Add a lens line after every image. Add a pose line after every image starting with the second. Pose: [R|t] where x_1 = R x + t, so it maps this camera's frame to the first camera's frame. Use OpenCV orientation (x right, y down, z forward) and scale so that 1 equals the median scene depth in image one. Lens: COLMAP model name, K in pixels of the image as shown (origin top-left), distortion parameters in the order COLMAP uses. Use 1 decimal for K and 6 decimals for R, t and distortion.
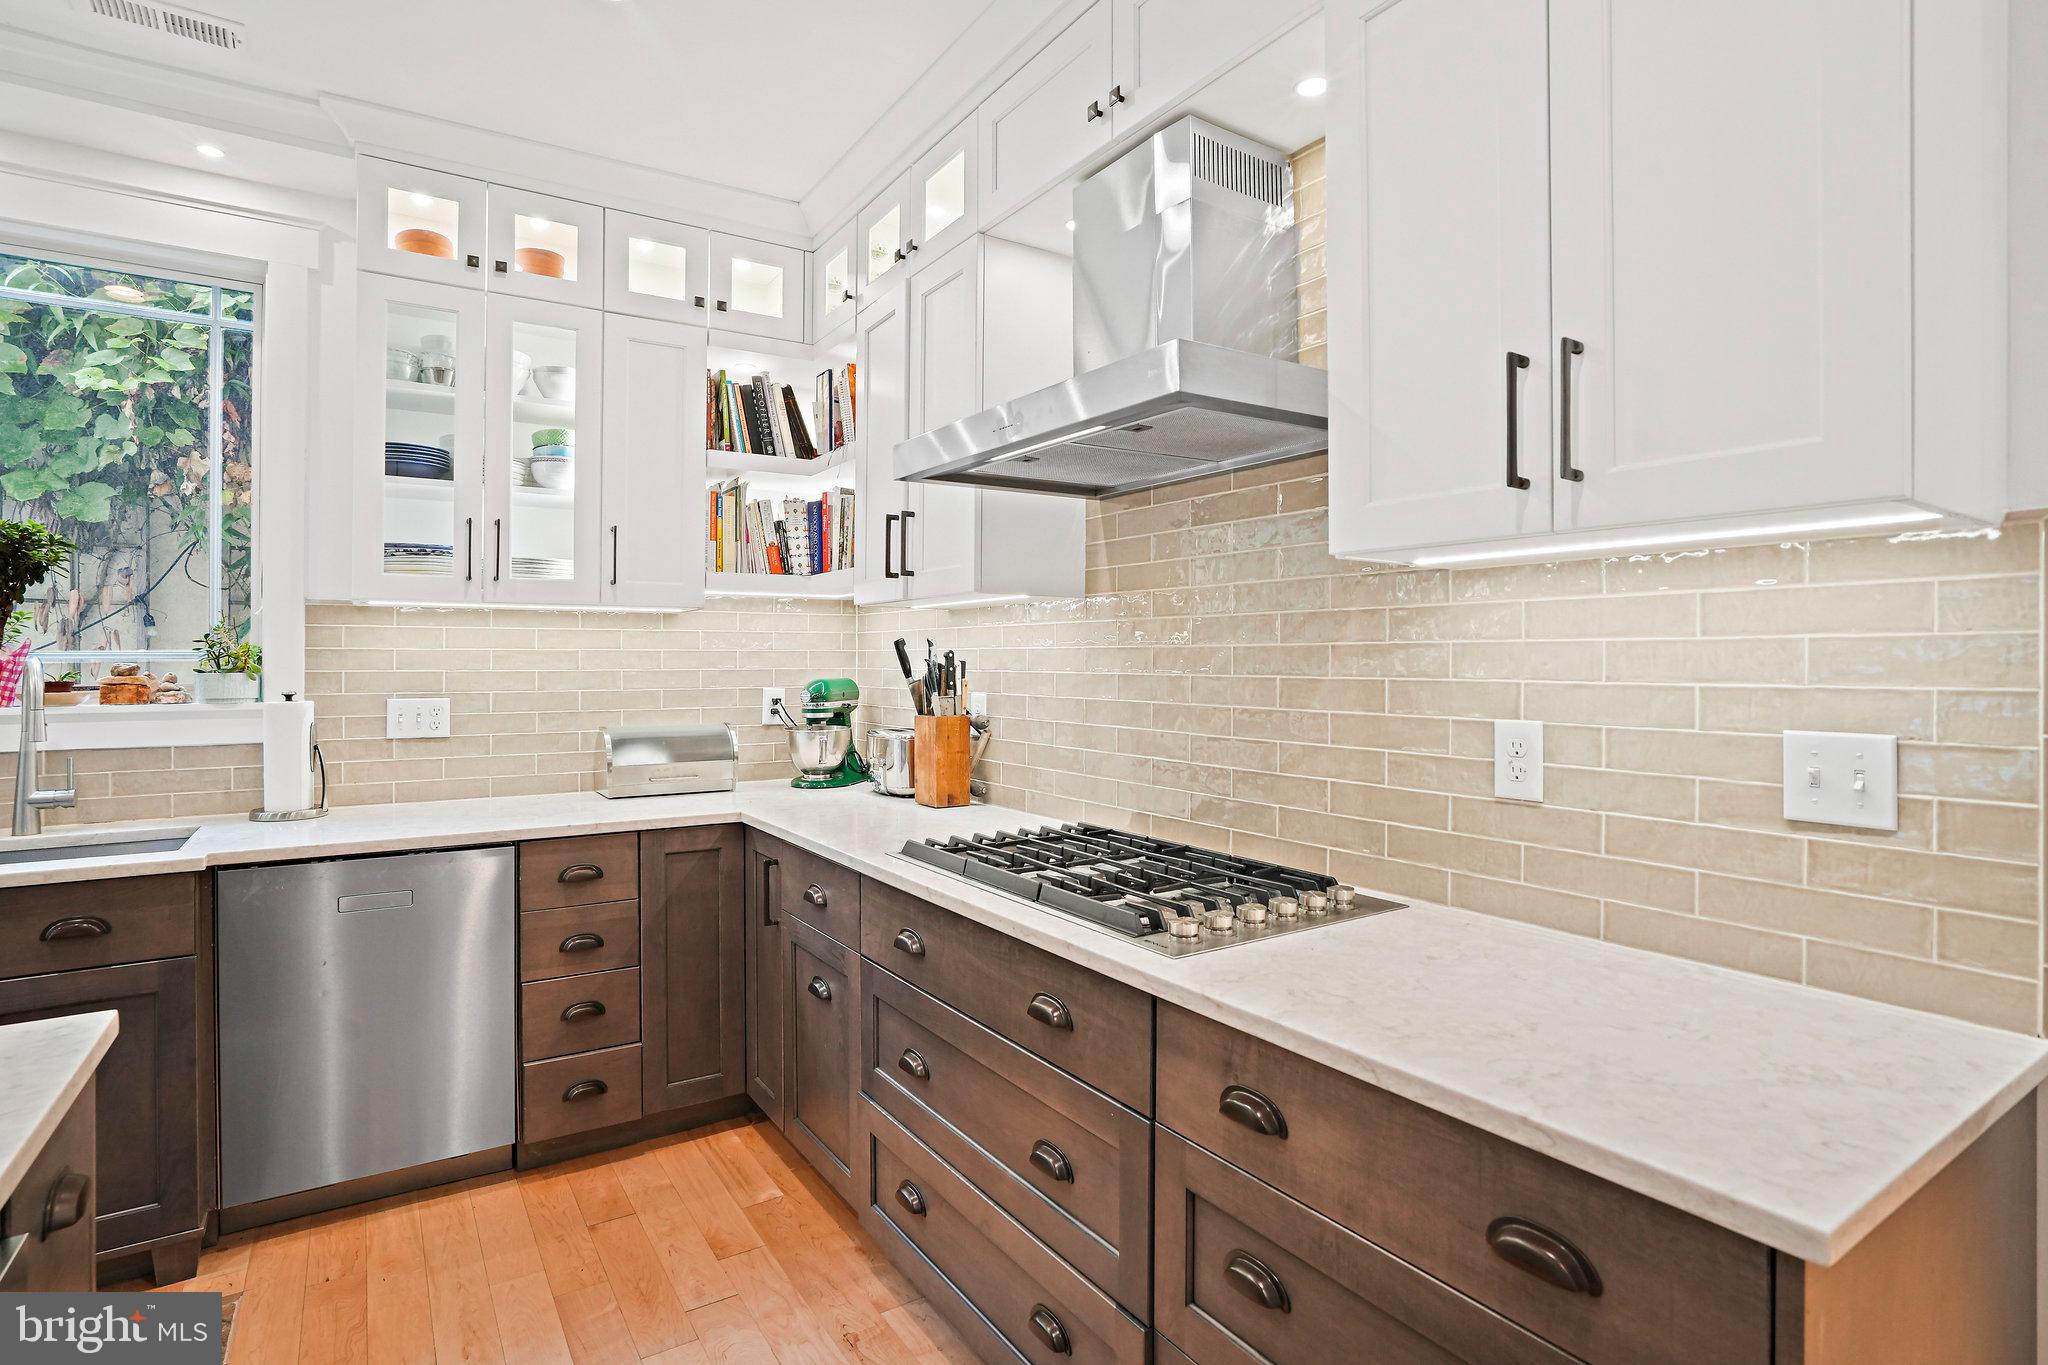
lens RADIAL K [[1003.0, 0, 1016.5], [0, 1003.0, 657.4], [0, 0, 1]] dist [-0.016178, 0.001160]
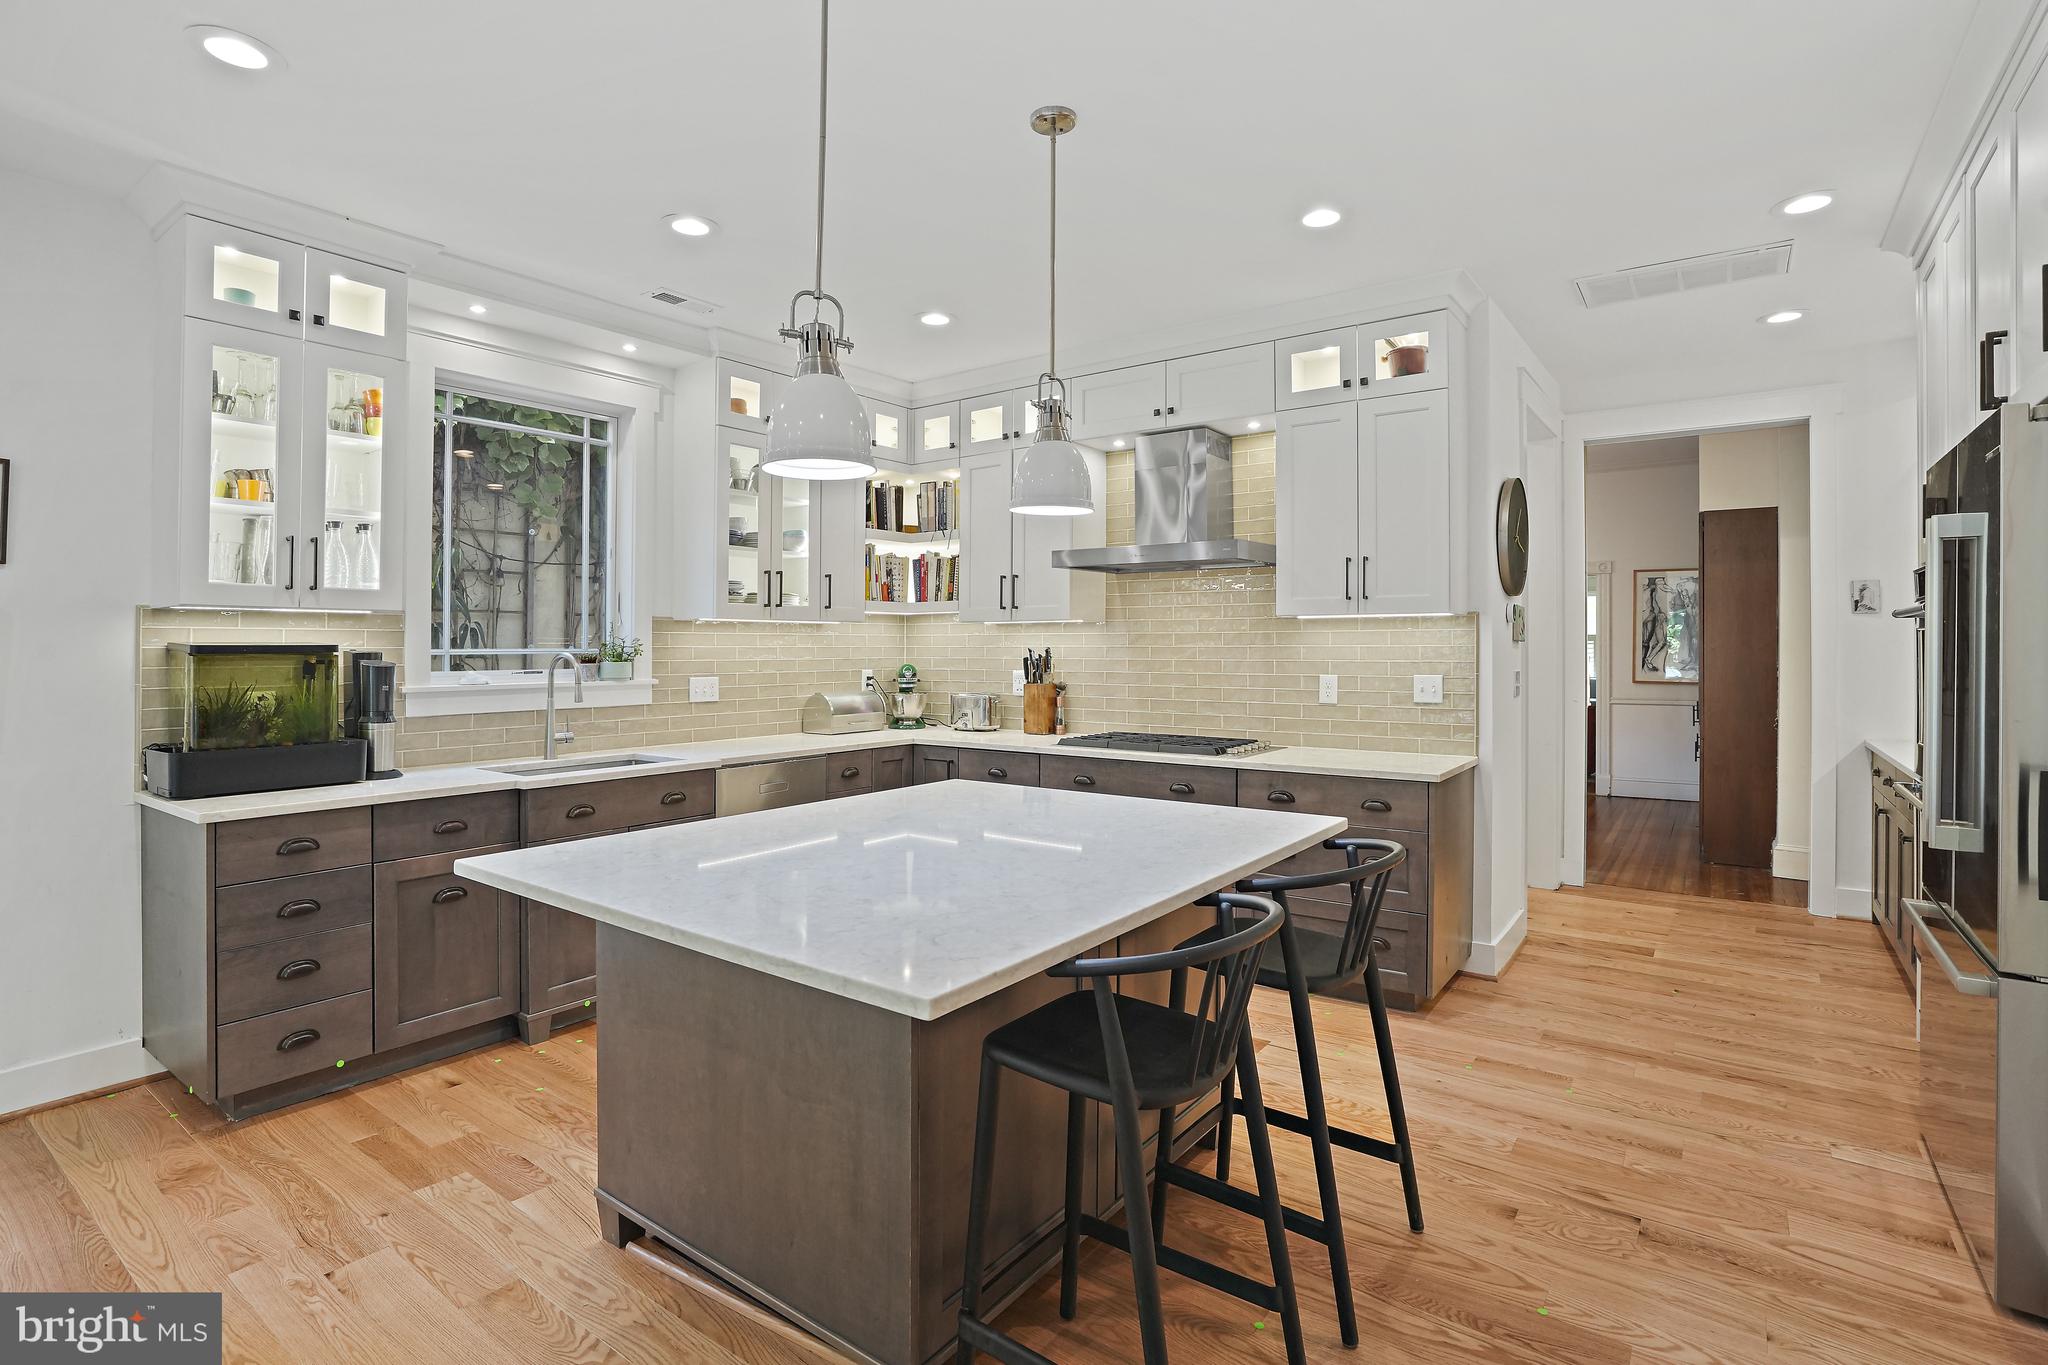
lens RADIAL K [[968.9, 0, 1026.3], [0, 968.9, 655.8], [0, 0, 1]] dist [-0.023416, -0.000419]
pose [[0.935158, -0.003998, 0.354208, -0.707606], [0.000575, 0.999952, 0.009768, -0.009475], [-0.354231, -0.008931, 0.935115, -0.693726]]
